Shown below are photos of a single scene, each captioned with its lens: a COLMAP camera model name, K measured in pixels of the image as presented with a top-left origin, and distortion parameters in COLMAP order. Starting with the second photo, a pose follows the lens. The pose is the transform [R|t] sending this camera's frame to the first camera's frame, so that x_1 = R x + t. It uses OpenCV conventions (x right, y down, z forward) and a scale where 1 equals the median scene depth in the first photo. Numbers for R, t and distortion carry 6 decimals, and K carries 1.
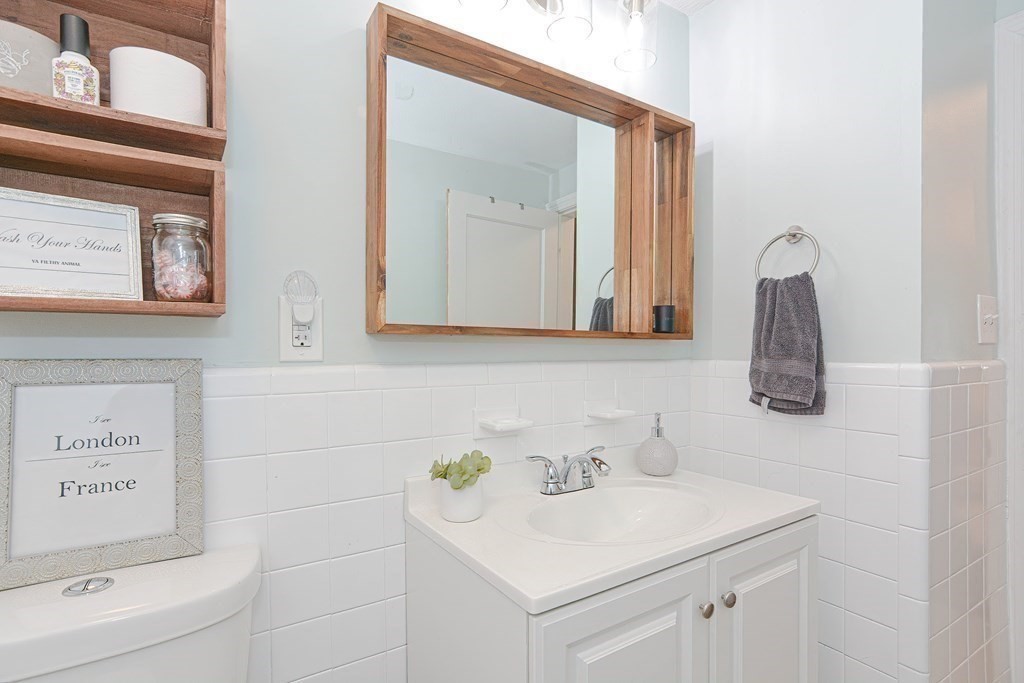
lens RADIAL K [[501.4, 0, 512.8], [0, 501.4, 350.0], [0, 0, 1]] dist [-0.013996, 0.005778]
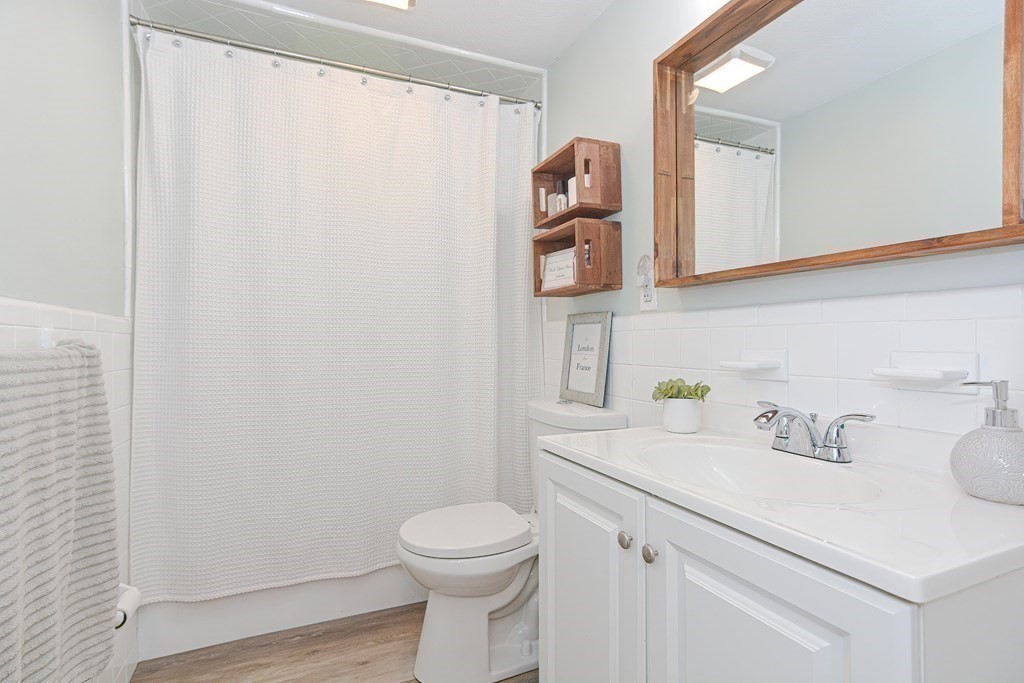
lens RADIAL K [[501.4, 0, 512.2], [0, 501.4, 338.7], [0, 0, 1]] dist [-0.013996, 0.005778]
pose [[-0.163069, -0.004549, -0.986604, 1.414196], [-0.001327, 0.999989, -0.004392, 0.137145], [0.986614, 0.000593, -0.163074, 0.959822]]
